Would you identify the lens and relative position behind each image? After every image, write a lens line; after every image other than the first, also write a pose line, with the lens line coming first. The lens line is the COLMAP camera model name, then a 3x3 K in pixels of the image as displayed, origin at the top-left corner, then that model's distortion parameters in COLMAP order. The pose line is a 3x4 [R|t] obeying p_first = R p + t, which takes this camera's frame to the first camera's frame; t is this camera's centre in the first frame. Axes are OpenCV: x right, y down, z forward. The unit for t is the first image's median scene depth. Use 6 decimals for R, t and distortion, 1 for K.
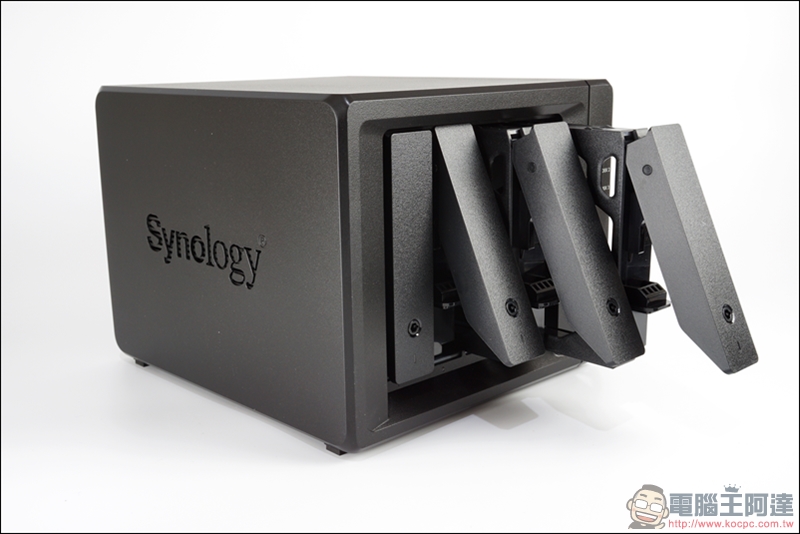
lens RADIAL K [[968.7, 0, 399.7], [0, 968.7, 266.3], [0, 0, 1]] dist [-0.016670, 0.000000]
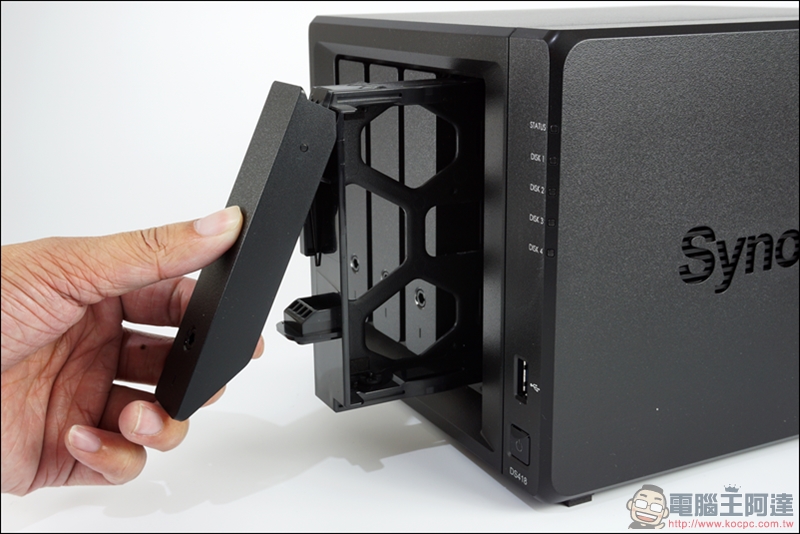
lens RADIAL K [[1042.7, 0, 400.3], [0, 1042.7, 267.5], [0, 0, 1]] dist [0.012224, 0.000000]
pose [[0.301456, -0.234414, 0.924216, -1.013537], [0.228446, 0.958832, 0.168681, -0.199992], [-0.925709, 0.160284, 0.342596, 1.014487]]
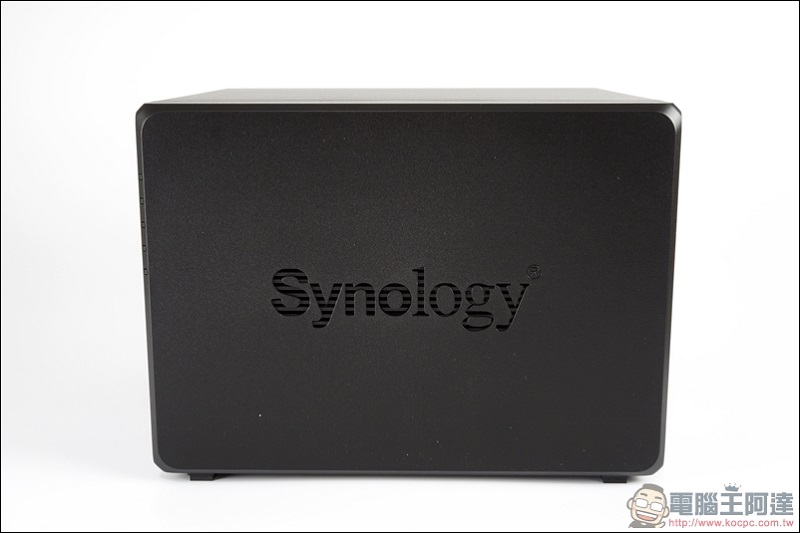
lens RADIAL K [[983.3, 0, 400.4], [0, 983.3, 265.9], [0, 0, 1]] dist [-0.169935, 0.000000]
pose [[0.699751, -0.149947, 0.698473, -0.778766], [0.149036, 0.986852, 0.062547, -0.096841], [-0.698668, 0.060331, 0.712898, 0.417540]]
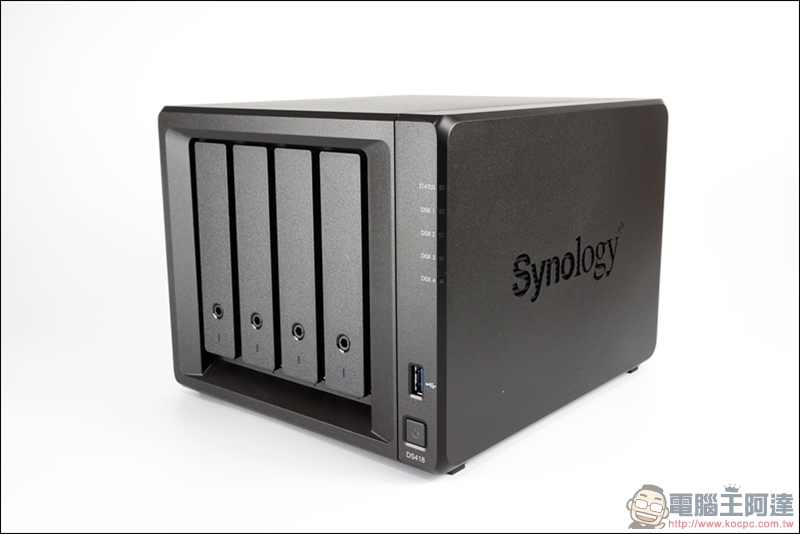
lens RADIAL K [[880.4, 0, 398.8], [0, 880.4, 266.4], [0, 0, 1]] dist [0.023673, 0.000000]
pose [[-0.094111, -0.190888, 0.977090, -1.092224], [0.242683, 0.947441, 0.208470, -0.251805], [-0.965530, 0.256743, -0.042839, 1.219952]]
